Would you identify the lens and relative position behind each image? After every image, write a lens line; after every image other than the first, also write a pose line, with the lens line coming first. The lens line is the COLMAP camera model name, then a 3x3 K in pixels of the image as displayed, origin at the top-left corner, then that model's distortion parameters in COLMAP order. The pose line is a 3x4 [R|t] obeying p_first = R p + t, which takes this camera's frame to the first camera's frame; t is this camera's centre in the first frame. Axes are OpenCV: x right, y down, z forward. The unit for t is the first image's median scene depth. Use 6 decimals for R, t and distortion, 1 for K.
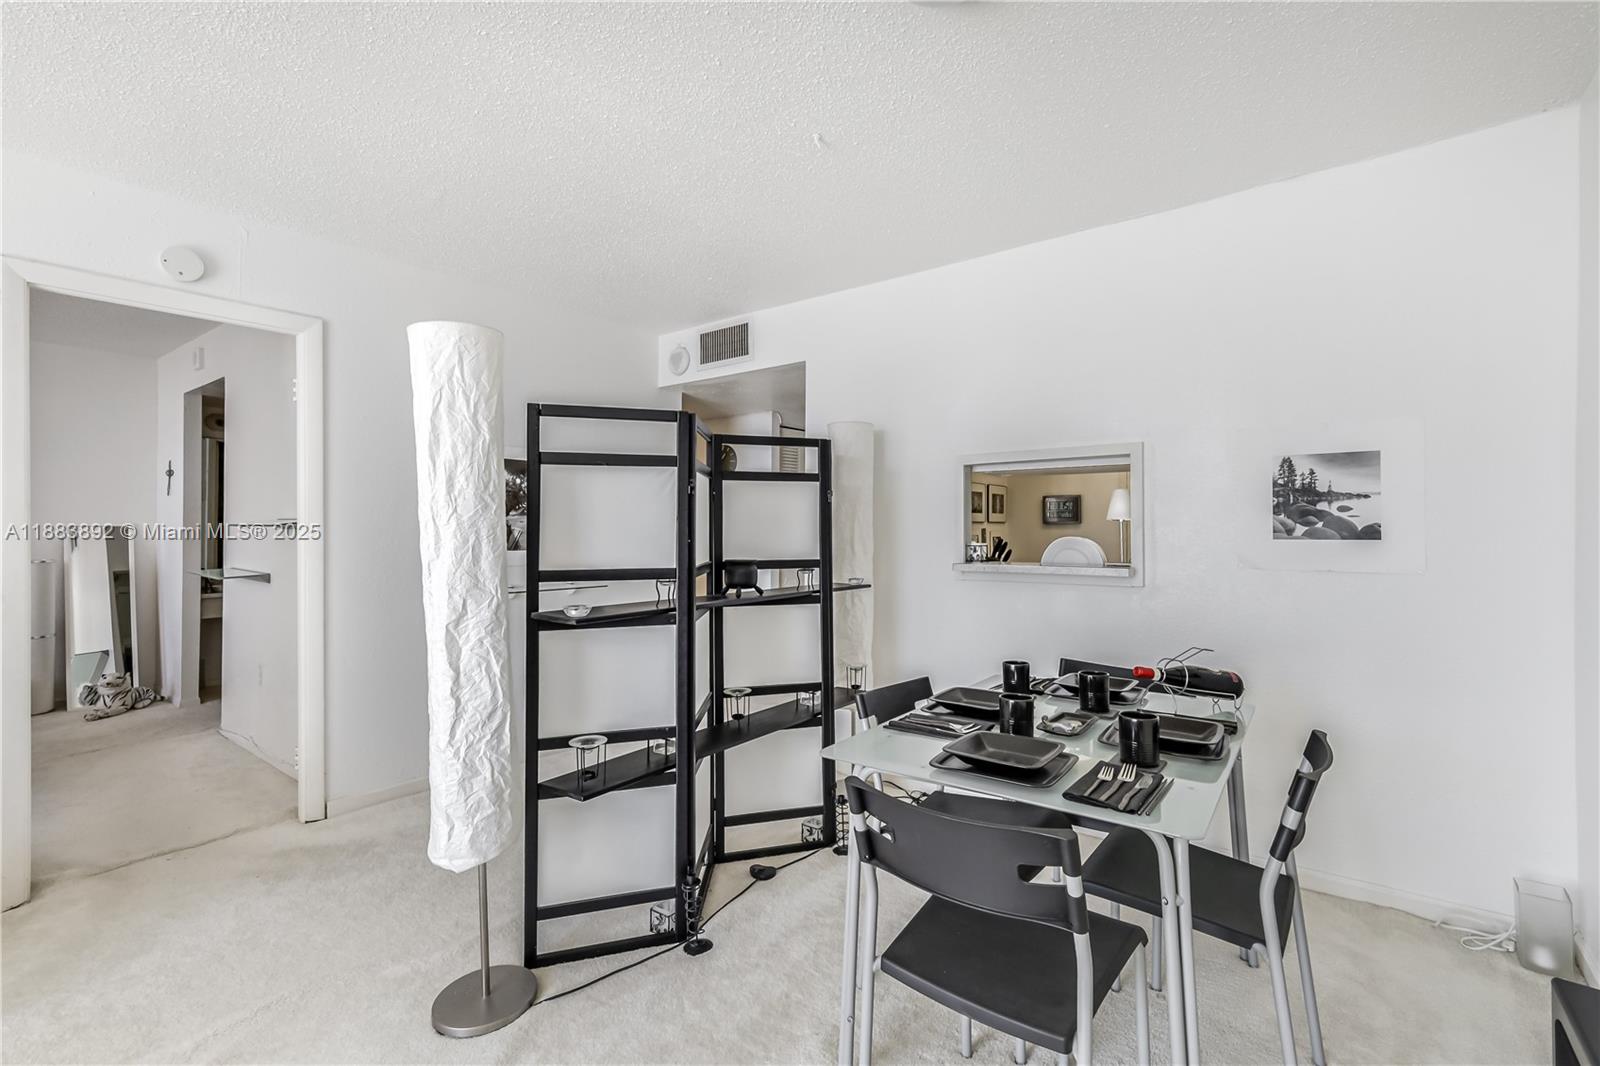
lens RADIAL K [[690.1, 0, 797.8], [0, 690.1, 524.6], [0, 0, 1]] dist [0.001066, 0.000062]
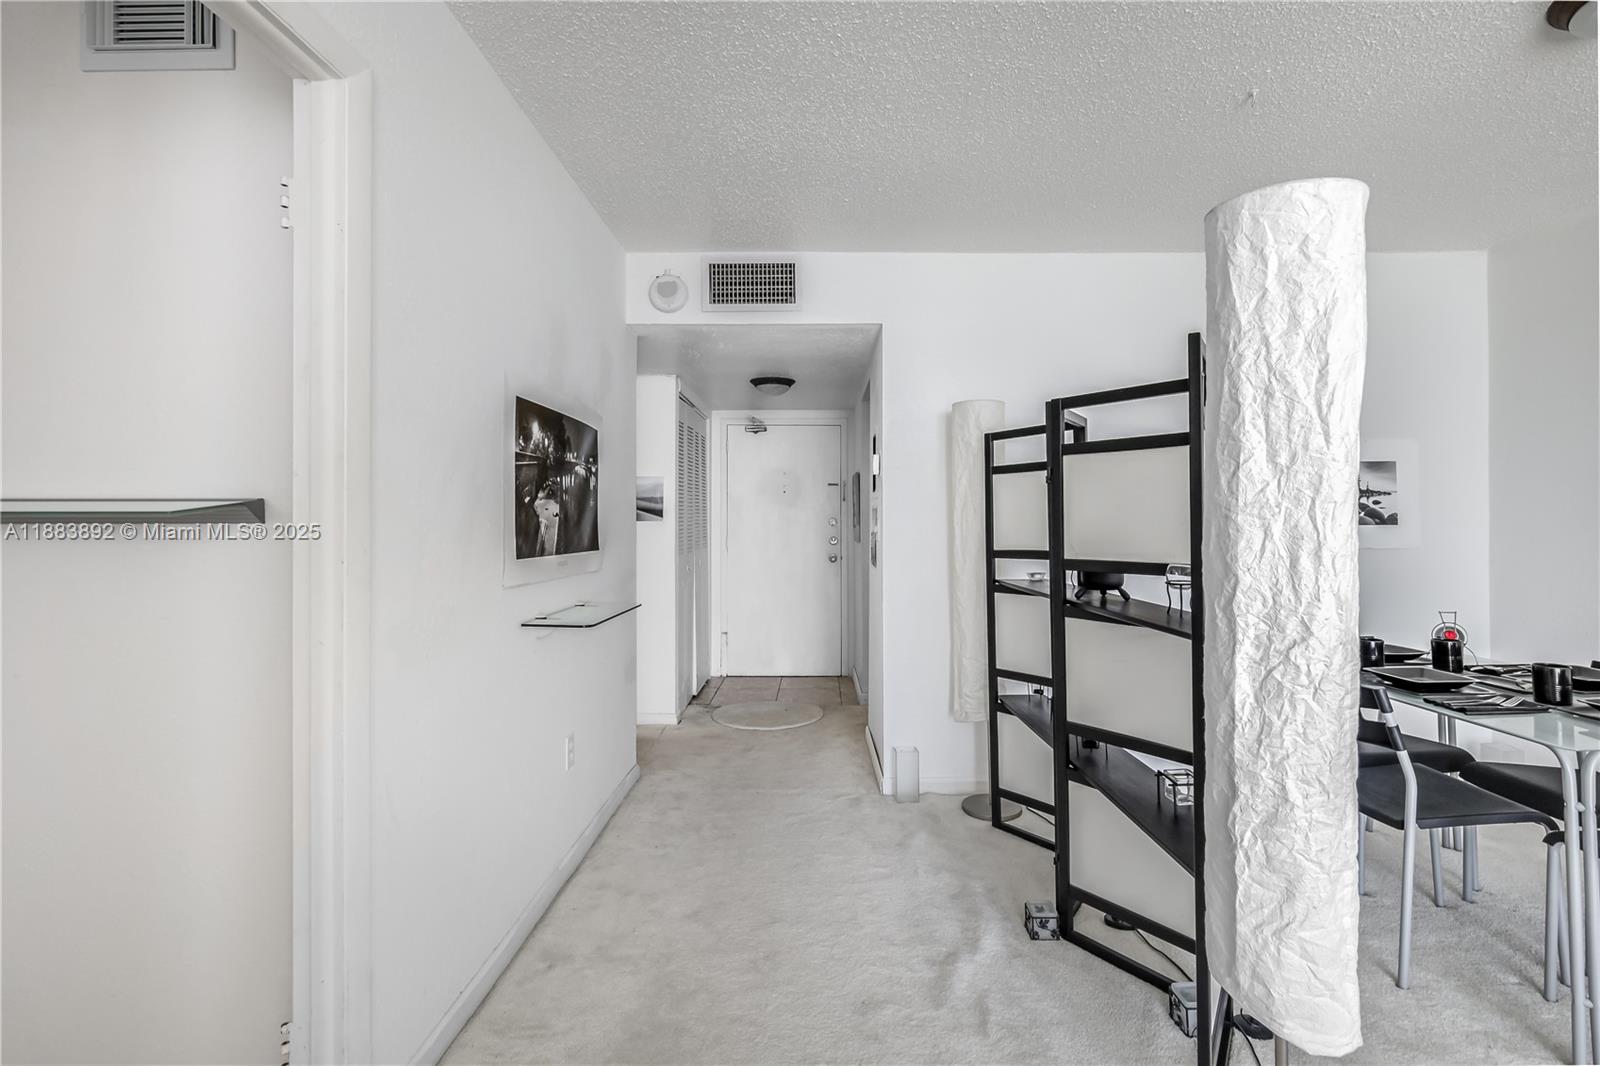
lens RADIAL K [[690.1, 0, 804.1], [0, 690.1, 525.3], [0, 0, 1]] dist [0.001066, 0.000062]
pose [[0.790084, -0.007576, 0.612952, -0.929963], [0.002071, 0.999951, 0.009690, 0.006688], [-0.612995, -0.006386, 0.790061, 0.600805]]
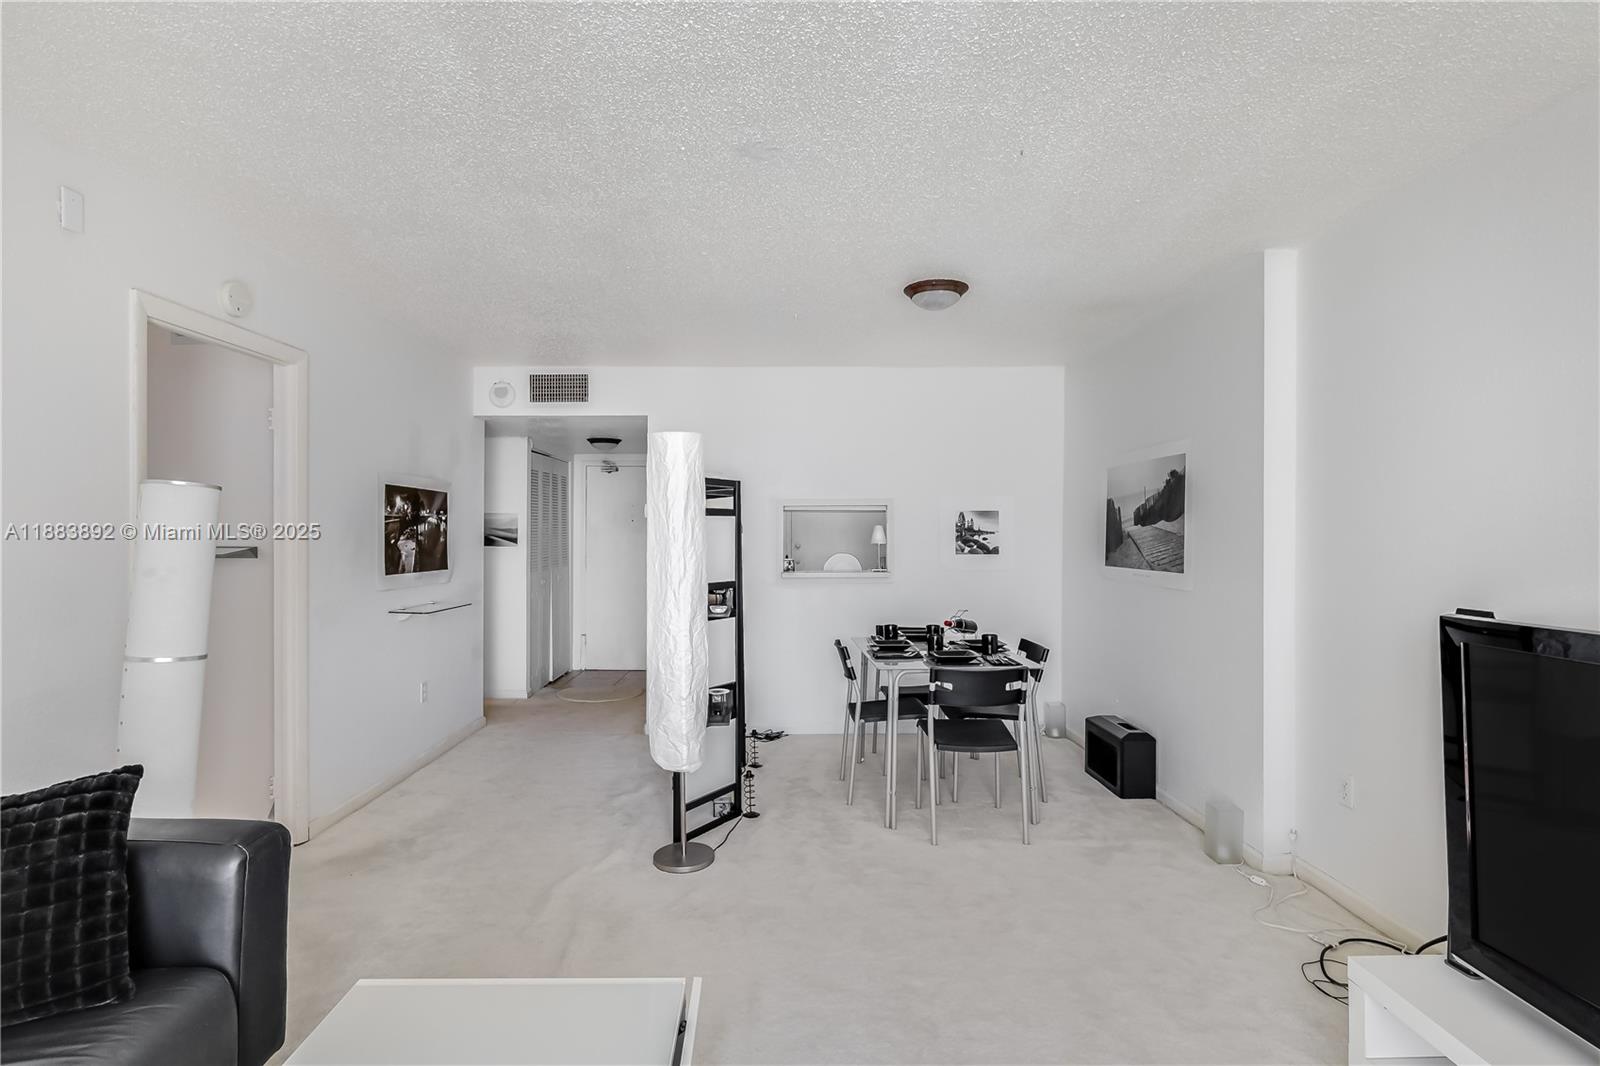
lens RADIAL K [[764.3, 0, 755.6], [0, 764.3, 545.7], [0, 0, 1]] dist [0.000952, 0.000210]
pose [[0.800569, -0.010750, 0.599144, -1.047733], [-0.002206, 0.999779, 0.020885, -0.047143], [-0.599236, -0.018042, 0.800369, -0.368449]]
